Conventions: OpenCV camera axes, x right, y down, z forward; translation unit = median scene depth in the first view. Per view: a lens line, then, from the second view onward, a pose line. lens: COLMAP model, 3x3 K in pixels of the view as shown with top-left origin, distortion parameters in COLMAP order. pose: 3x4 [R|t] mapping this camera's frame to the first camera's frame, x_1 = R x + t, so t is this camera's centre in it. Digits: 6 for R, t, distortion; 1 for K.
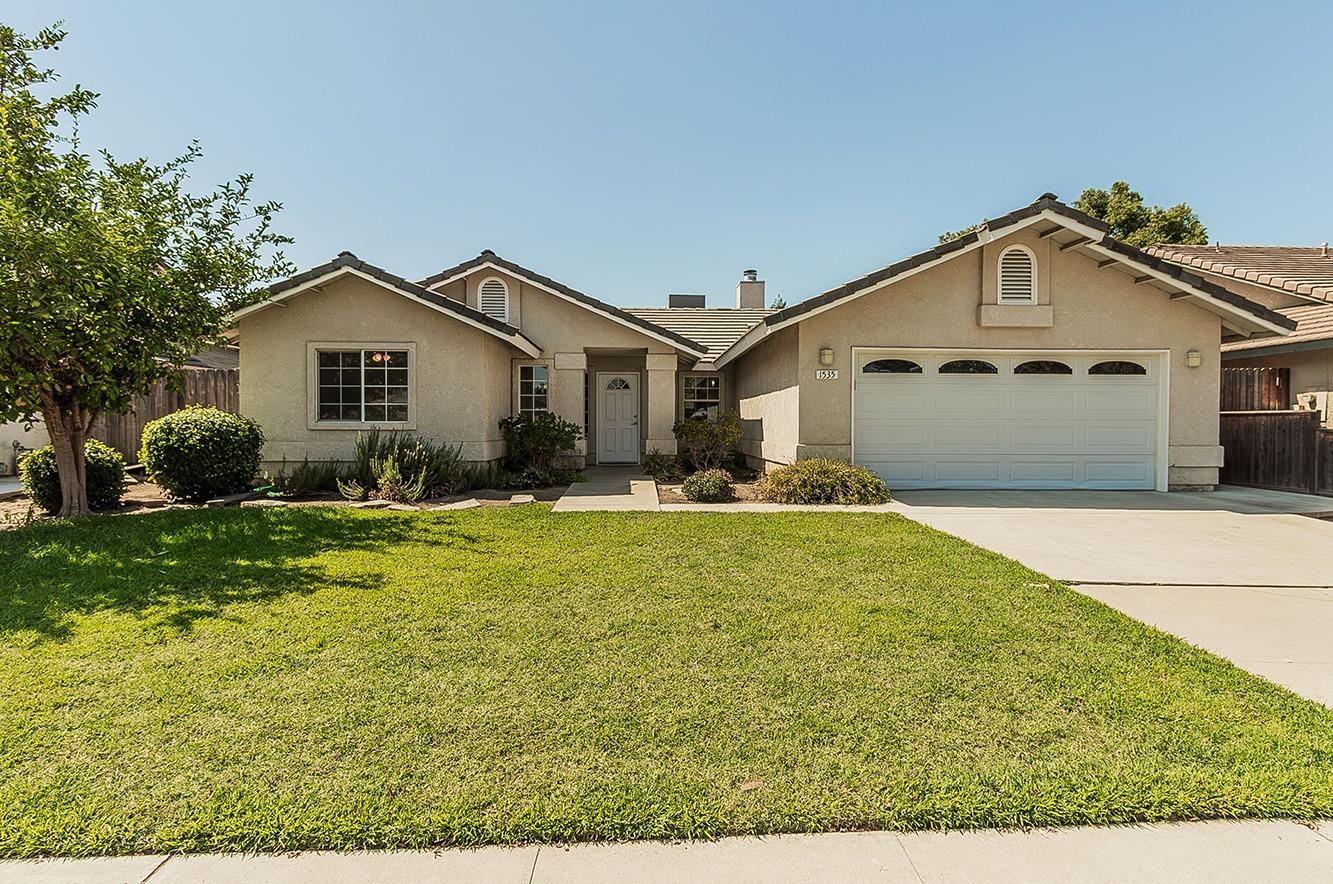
lens RADIAL K [[710.9, 0, 667.9], [0, 710.9, 446.1], [0, 0, 1]] dist [-0.002275, -0.001411]
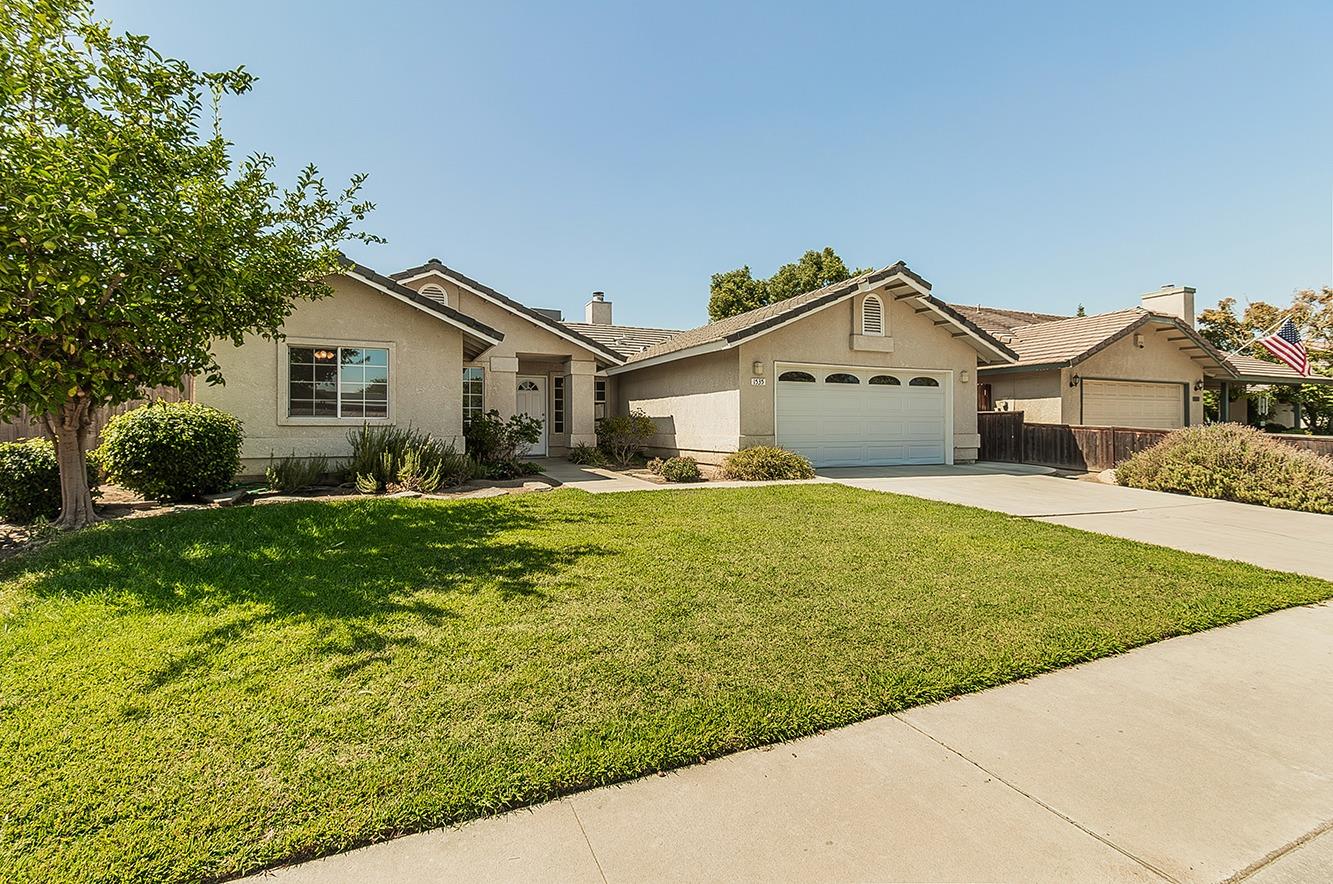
lens RADIAL K [[622.6, 0, 668.2], [0, 622.6, 428.1], [0, 0, 1]] dist [0.000502, 0.000115]
pose [[0.927272, -0.005025, 0.374355, -0.350415], [0.014461, 0.999644, -0.022401, 0.007601], [-0.374110, 0.026185, 0.927015, 0.002908]]
